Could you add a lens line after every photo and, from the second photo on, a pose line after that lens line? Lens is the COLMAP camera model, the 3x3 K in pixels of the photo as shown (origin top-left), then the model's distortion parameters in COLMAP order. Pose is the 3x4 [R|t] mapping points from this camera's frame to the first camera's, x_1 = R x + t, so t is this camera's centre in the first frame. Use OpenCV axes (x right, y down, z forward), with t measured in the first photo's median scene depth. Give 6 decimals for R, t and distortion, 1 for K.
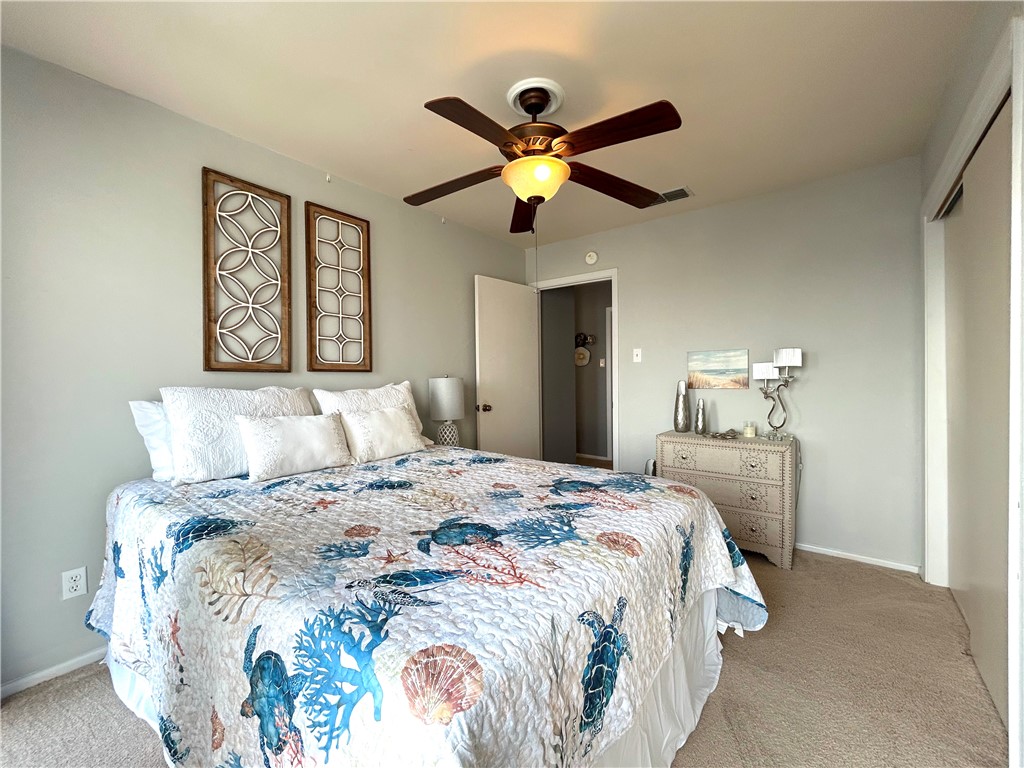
lens RADIAL K [[415.3, 0, 512.1], [0, 415.3, 379.4], [0, 0, 1]] dist [-0.002534, -0.000279]
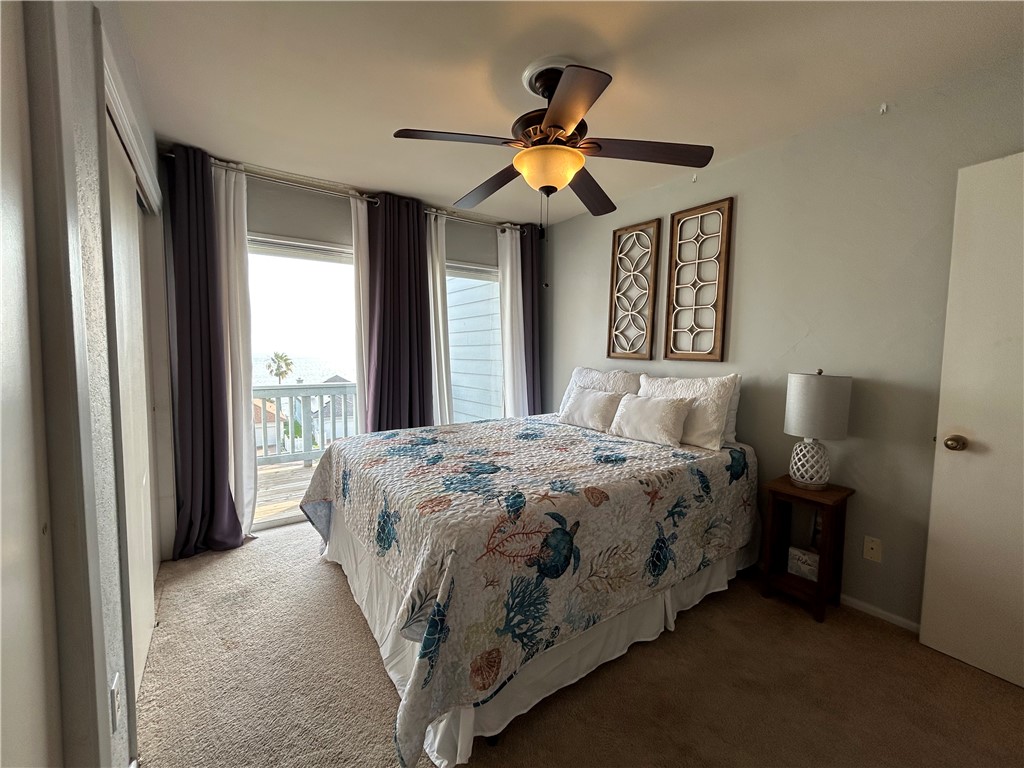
lens RADIAL K [[415.3, 0, 511.6], [0, 415.3, 379.8], [0, 0, 1]] dist [-0.002534, -0.000279]
pose [[-0.285151, 0.064035, -0.956341, 0.741095], [-0.025203, 0.996920, 0.074267, -0.038377], [0.958151, 0.045280, -0.282658, 0.875170]]
